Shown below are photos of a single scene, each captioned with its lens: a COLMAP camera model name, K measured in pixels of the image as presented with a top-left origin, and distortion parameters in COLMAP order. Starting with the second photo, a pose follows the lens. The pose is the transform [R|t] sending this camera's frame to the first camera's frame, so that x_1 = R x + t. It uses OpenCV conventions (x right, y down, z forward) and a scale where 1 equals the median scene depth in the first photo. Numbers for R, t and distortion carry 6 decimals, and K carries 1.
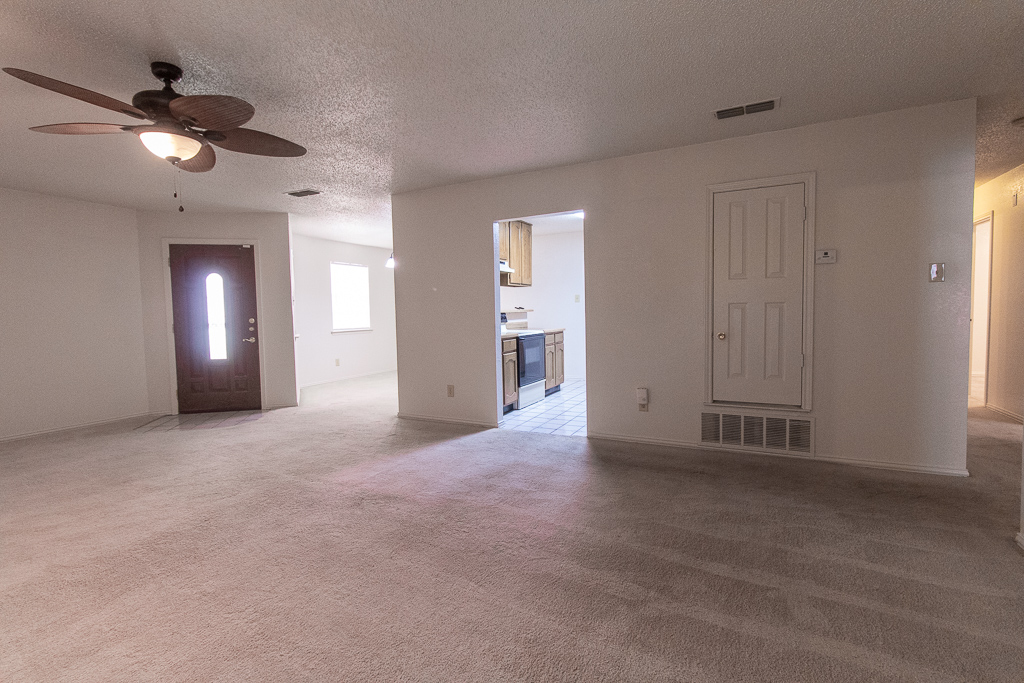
lens RADIAL K [[473.8, 0, 510.5], [0, 473.8, 337.3], [0, 0, 1]] dist [-0.000646, -0.000344]
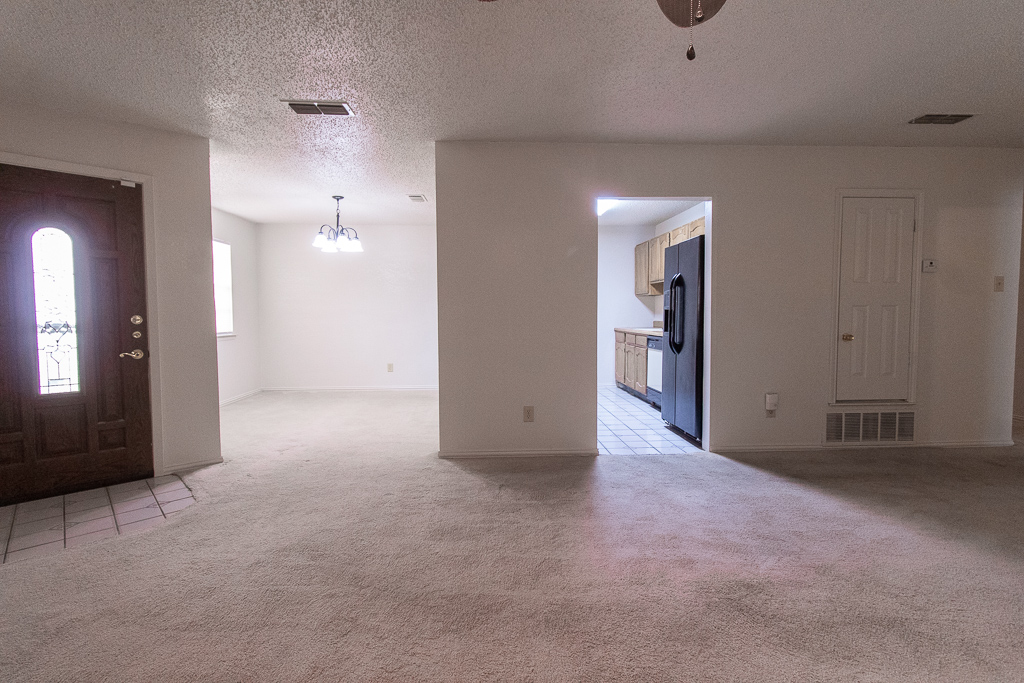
lens RADIAL K [[473.8, 0, 510.5], [0, 473.8, 337.3], [0, 0, 1]] dist [-0.000646, -0.000344]
pose [[0.866978, -0.009890, 0.498249, -0.653138], [0.015094, 0.999865, -0.006418, -0.006333], [-0.498118, 0.013085, 0.867010, 0.442998]]
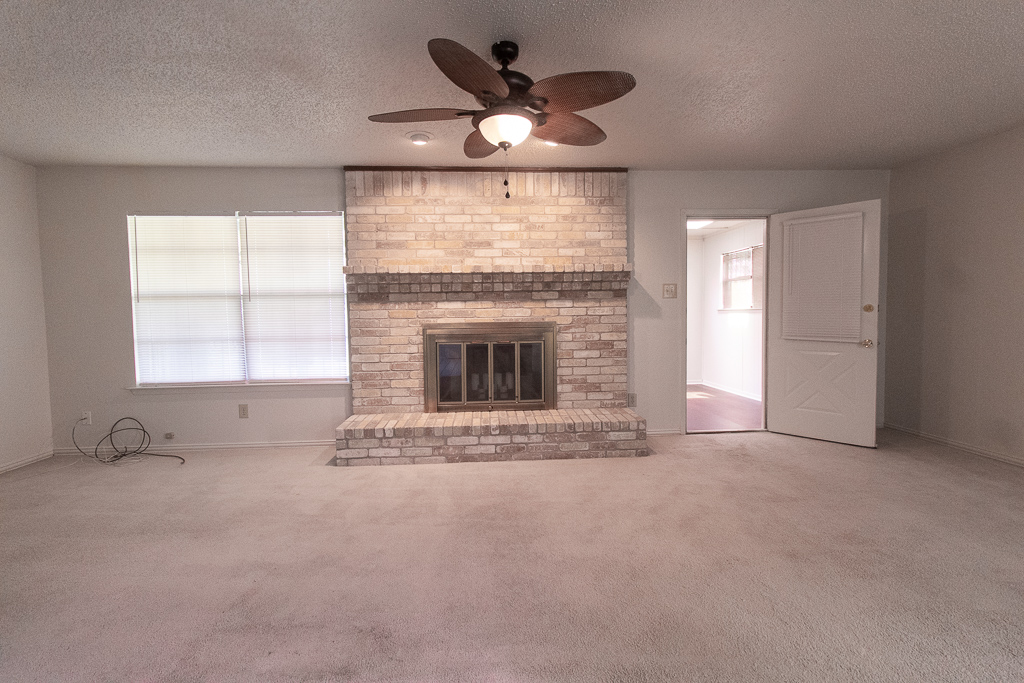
lens RADIAL K [[473.8, 0, 510.5], [0, 473.8, 337.3], [0, 0, 1]] dist [-0.000646, -0.000344]
pose [[-0.858085, 0.060082, -0.509981, -0.132992], [0.005210, 0.994099, 0.108350, -0.058500], [0.513482, 0.090317, -0.853334, 1.118896]]
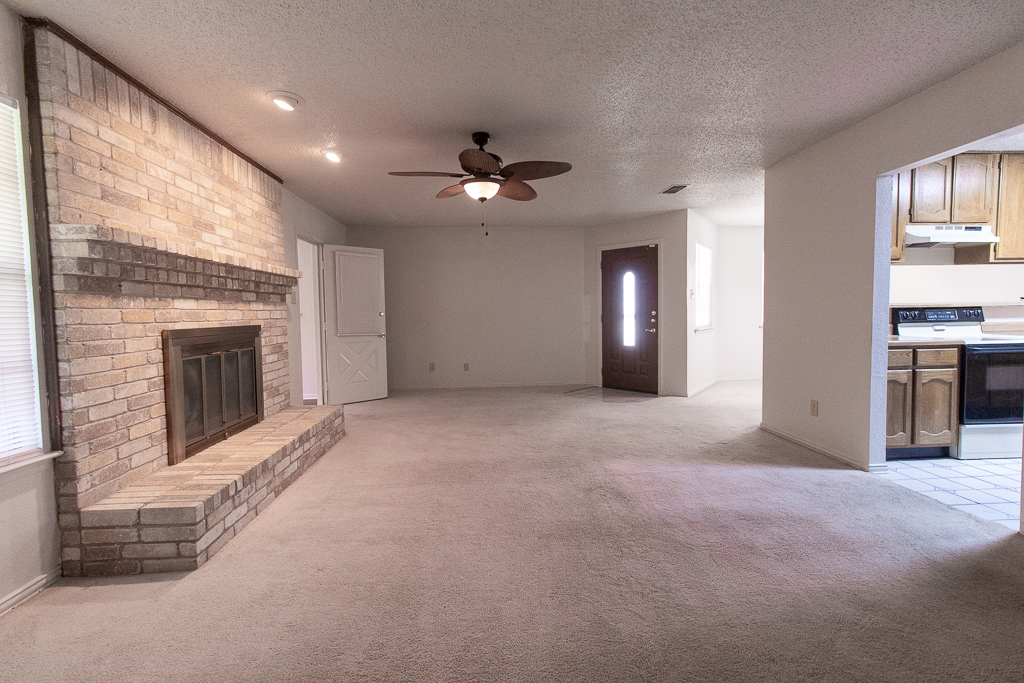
lens RADIAL K [[473.8, 0, 510.5], [0, 473.8, 337.3], [0, 0, 1]] dist [-0.000646, -0.000344]
pose [[0.515152, 0.059304, -0.855045, 0.338395], [-0.042553, 0.998143, 0.043592, -0.018702], [0.856042, 0.013928, 0.516719, 0.212920]]
